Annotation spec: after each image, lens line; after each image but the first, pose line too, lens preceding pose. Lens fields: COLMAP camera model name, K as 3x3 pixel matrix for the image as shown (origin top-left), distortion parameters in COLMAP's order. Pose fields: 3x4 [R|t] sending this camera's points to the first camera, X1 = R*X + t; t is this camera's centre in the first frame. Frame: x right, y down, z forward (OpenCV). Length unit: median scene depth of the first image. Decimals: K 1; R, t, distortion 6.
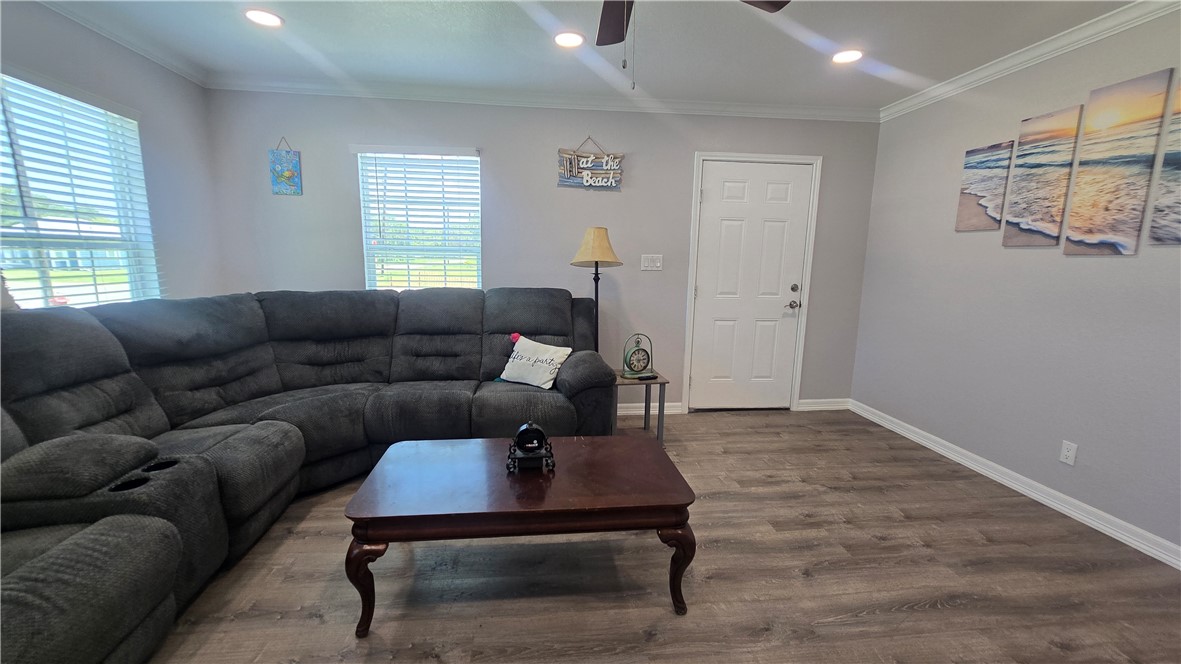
lens RADIAL K [[483.0, 0, 588.0], [0, 483.0, 335.2], [0, 0, 1]] dist [-0.001219, -0.000684]
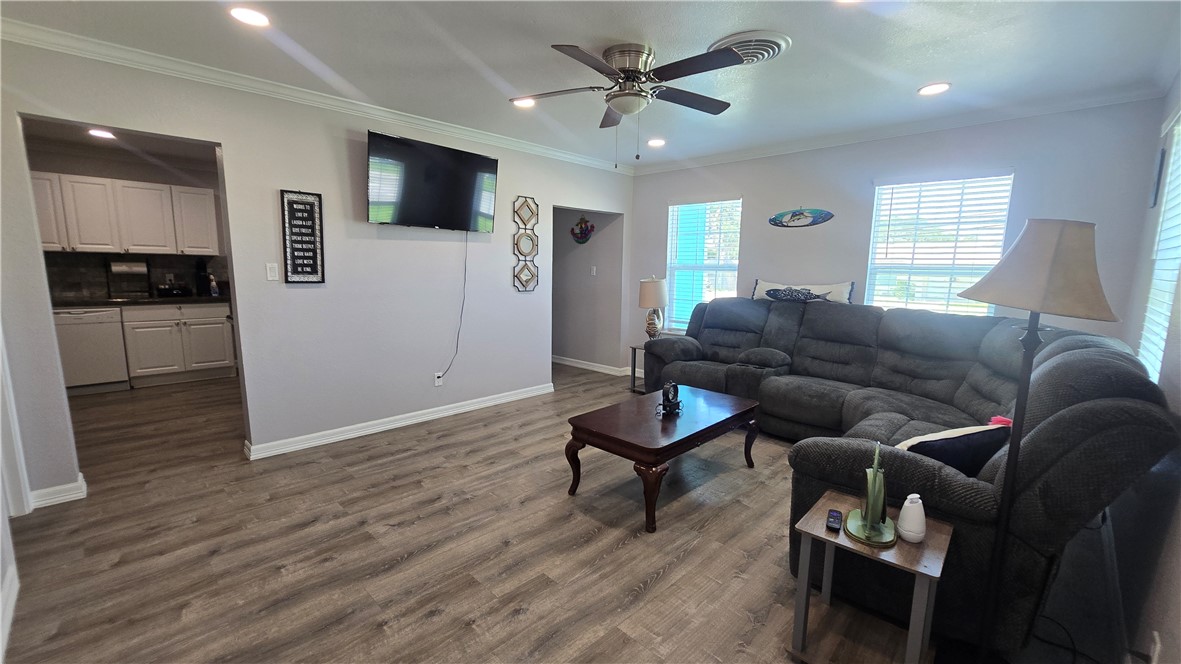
lens RADIAL K [[486.6, 0, 585.9], [0, 486.6, 339.8], [0, 0, 1]] dist [-0.001832, 0.000946]
pose [[-0.777813, 0.070397, -0.624540, 0.593688], [-0.124401, 0.956803, 0.262779, -0.181411], [0.616061, 0.282086, -0.735457, 1.091520]]
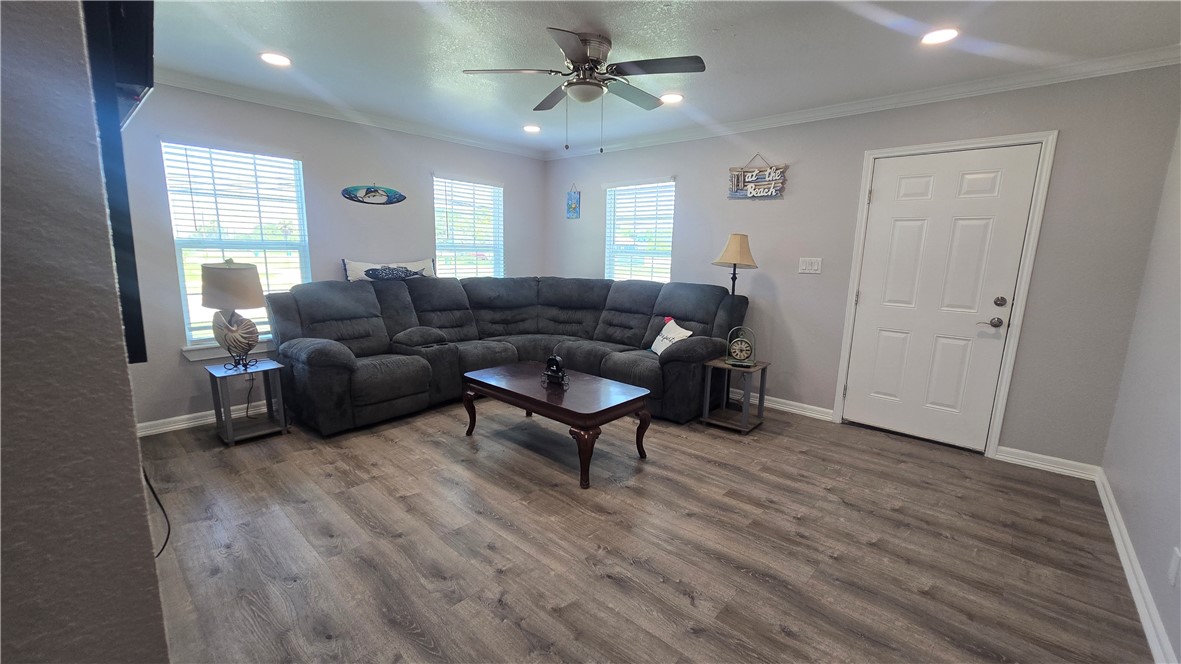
lens RADIAL K [[483.0, 0, 586.8], [0, 483.0, 335.9], [0, 0, 1]] dist [-0.001219, -0.000684]
pose [[0.661093, 0.129576, -0.739030, 0.673199], [-0.130544, 0.989816, 0.056770, 0.001353], [0.738860, 0.058945, 0.671276, -0.033675]]
